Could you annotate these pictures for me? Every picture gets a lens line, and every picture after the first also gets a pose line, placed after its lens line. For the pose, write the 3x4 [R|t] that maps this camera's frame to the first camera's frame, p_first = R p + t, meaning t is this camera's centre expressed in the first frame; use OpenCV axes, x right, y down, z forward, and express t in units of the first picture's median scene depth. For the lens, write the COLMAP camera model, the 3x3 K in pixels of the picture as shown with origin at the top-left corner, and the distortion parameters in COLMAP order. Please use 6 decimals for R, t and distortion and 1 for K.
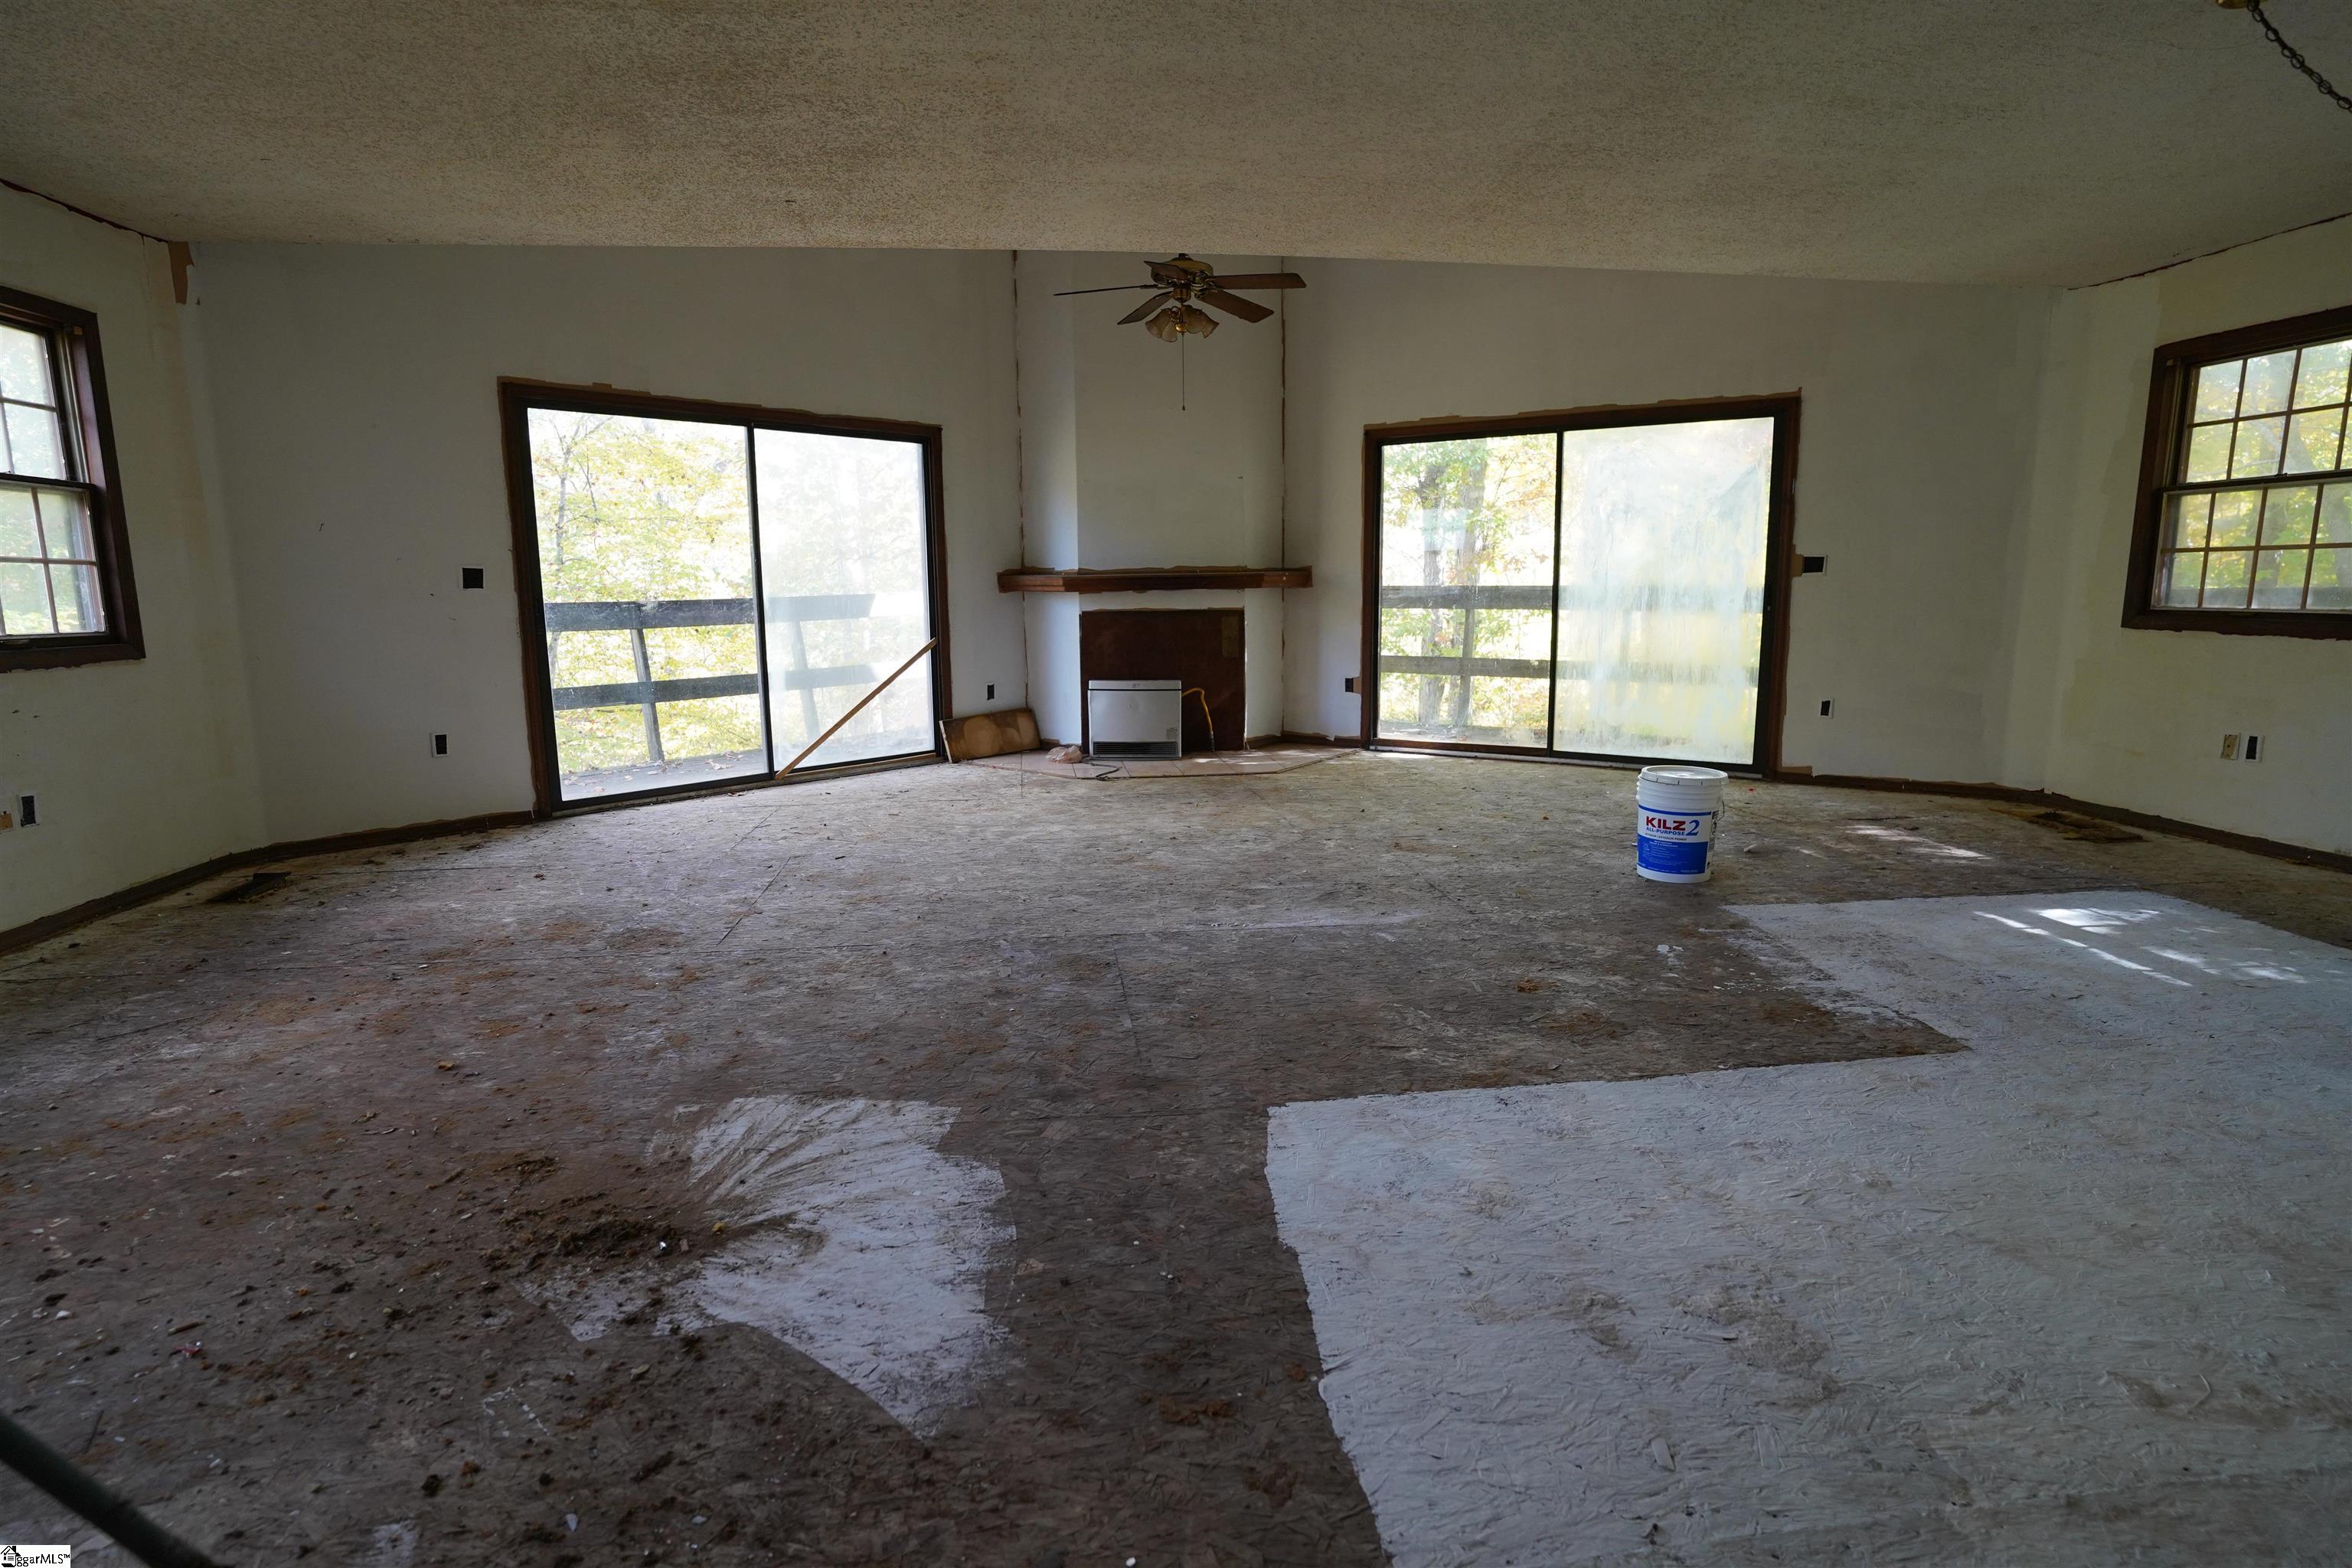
lens RADIAL K [[1170.9, 0, 1180.1], [0, 1170.9, 768.6], [0, 0, 1]] dist [0.002551, 0.000527]
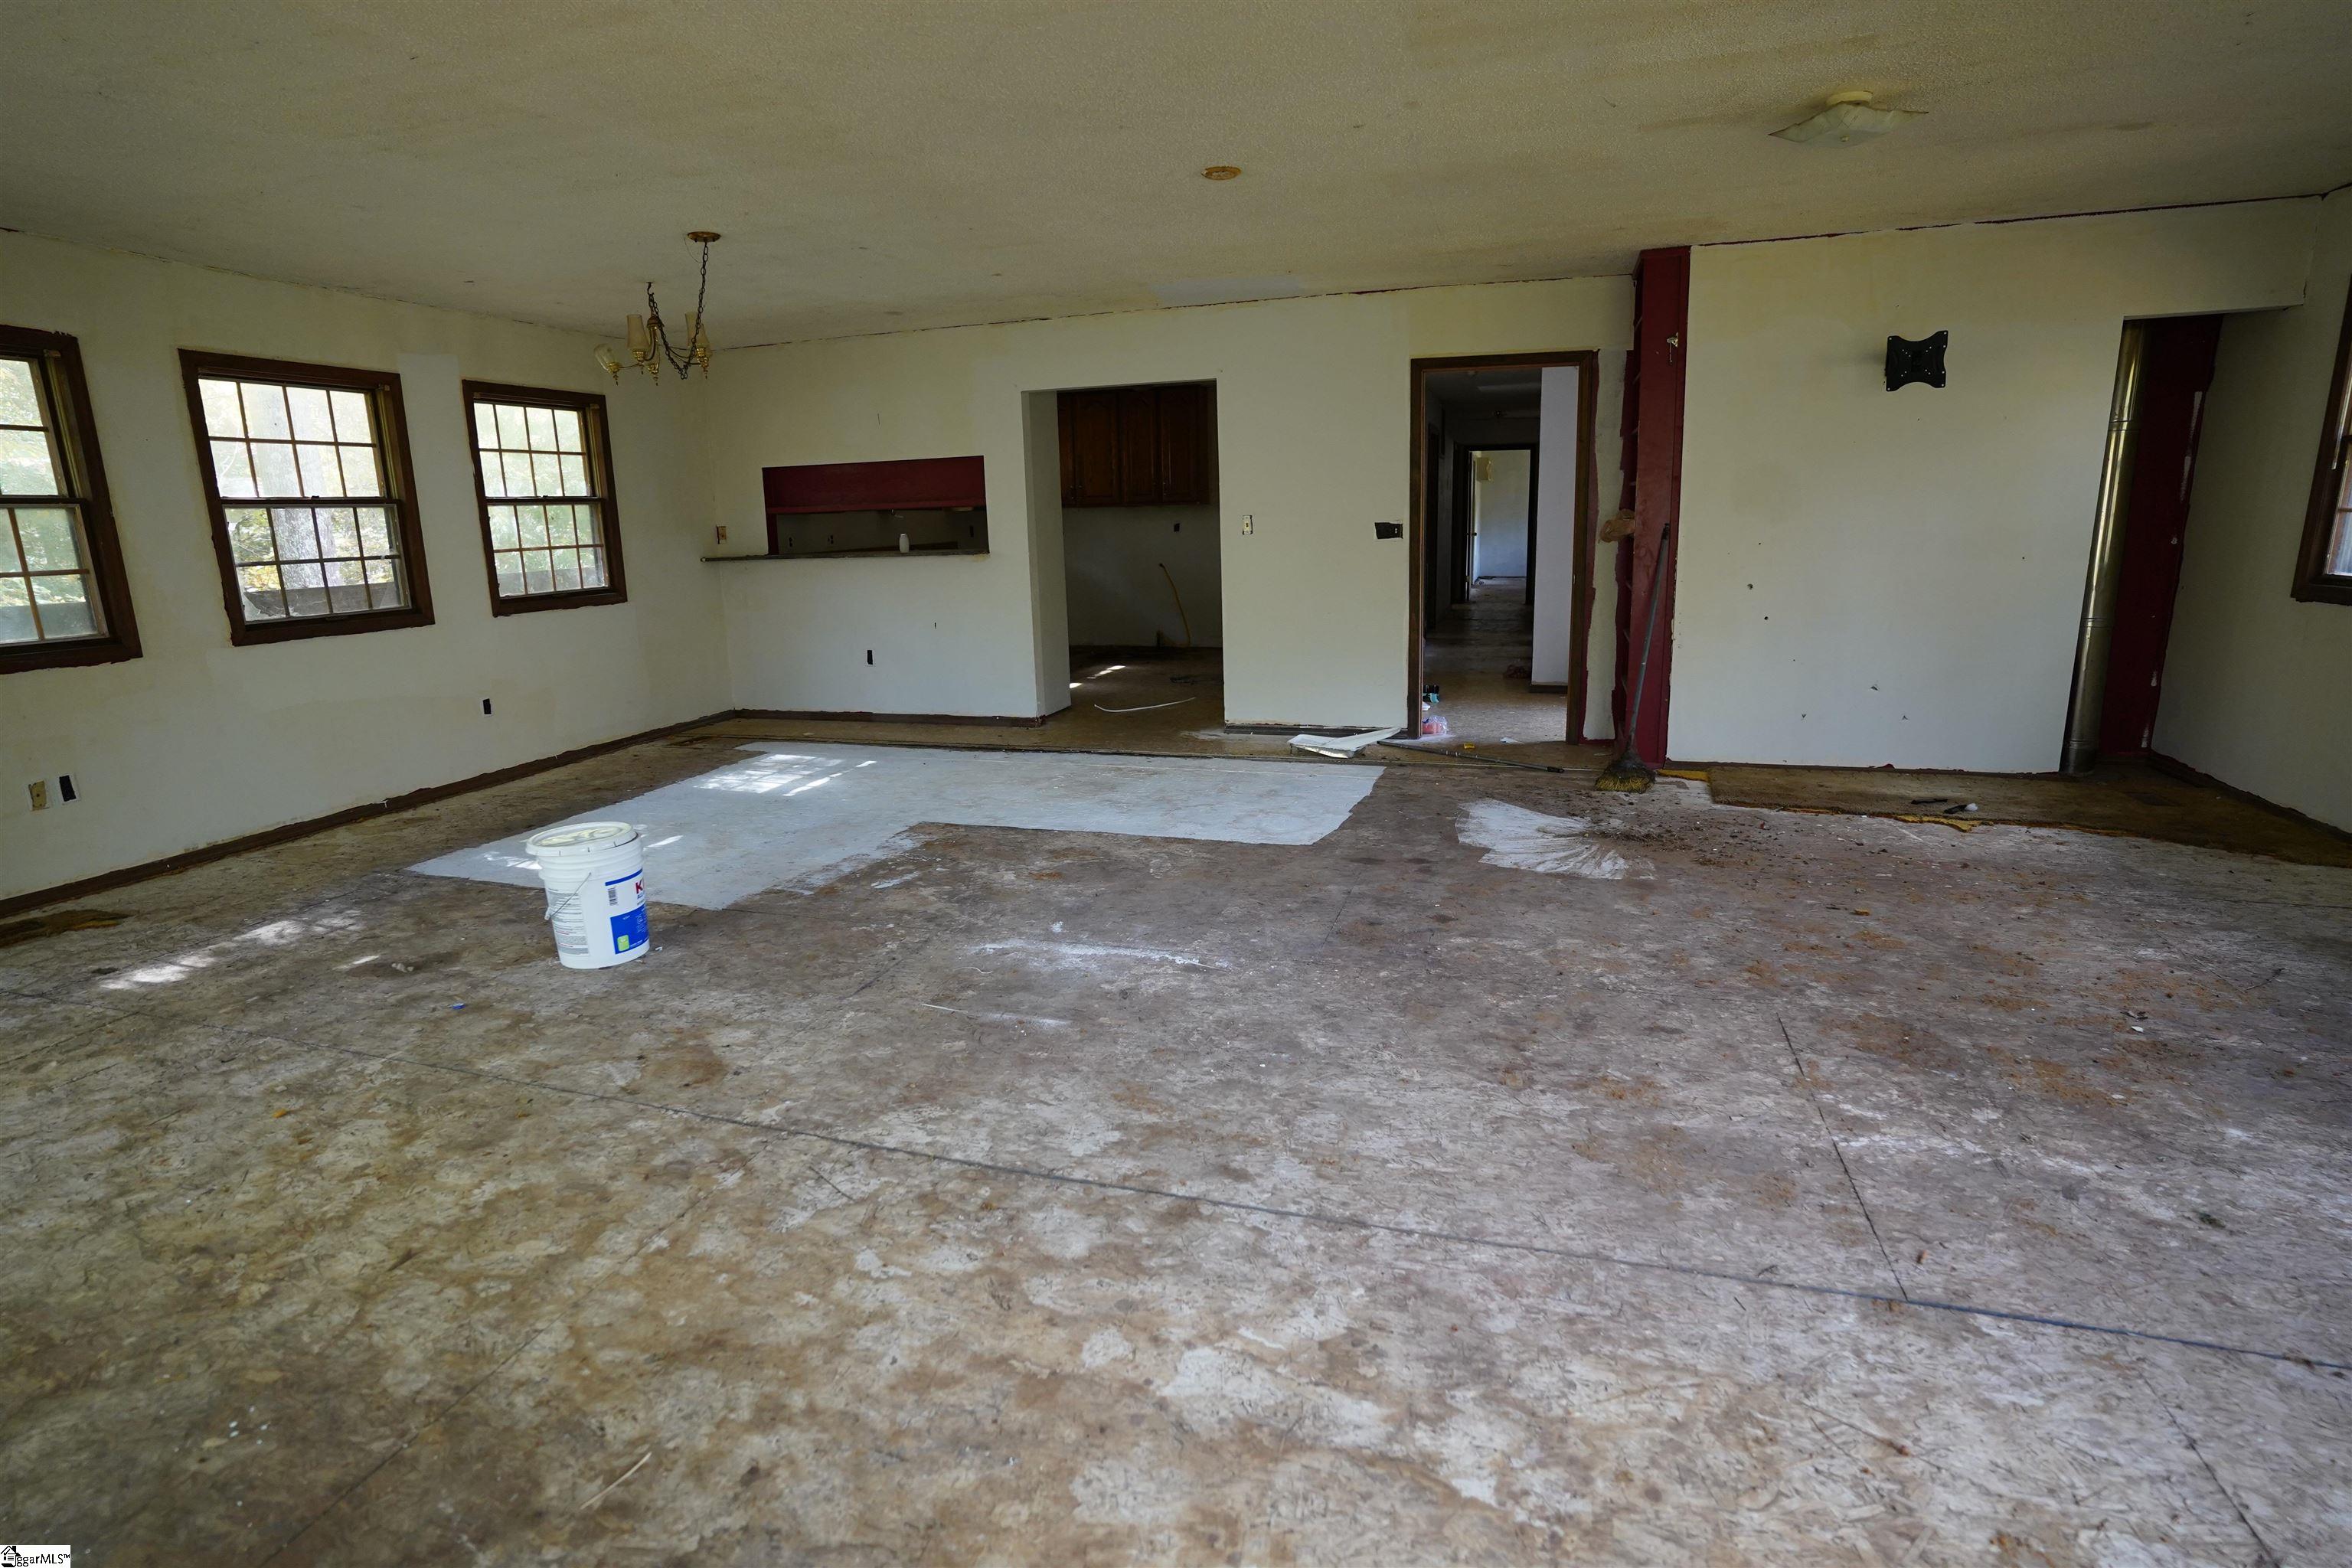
lens RADIAL K [[1170.9, 0, 1180.2], [0, 1170.9, 781.1], [0, 0, 1]] dist [0.002551, 0.000527]
pose [[-0.910710, -0.063454, 0.408143, -0.382188], [0.096599, 0.928006, 0.359825, -0.384648], [-0.401592, 0.367122, -0.839014, 2.038097]]
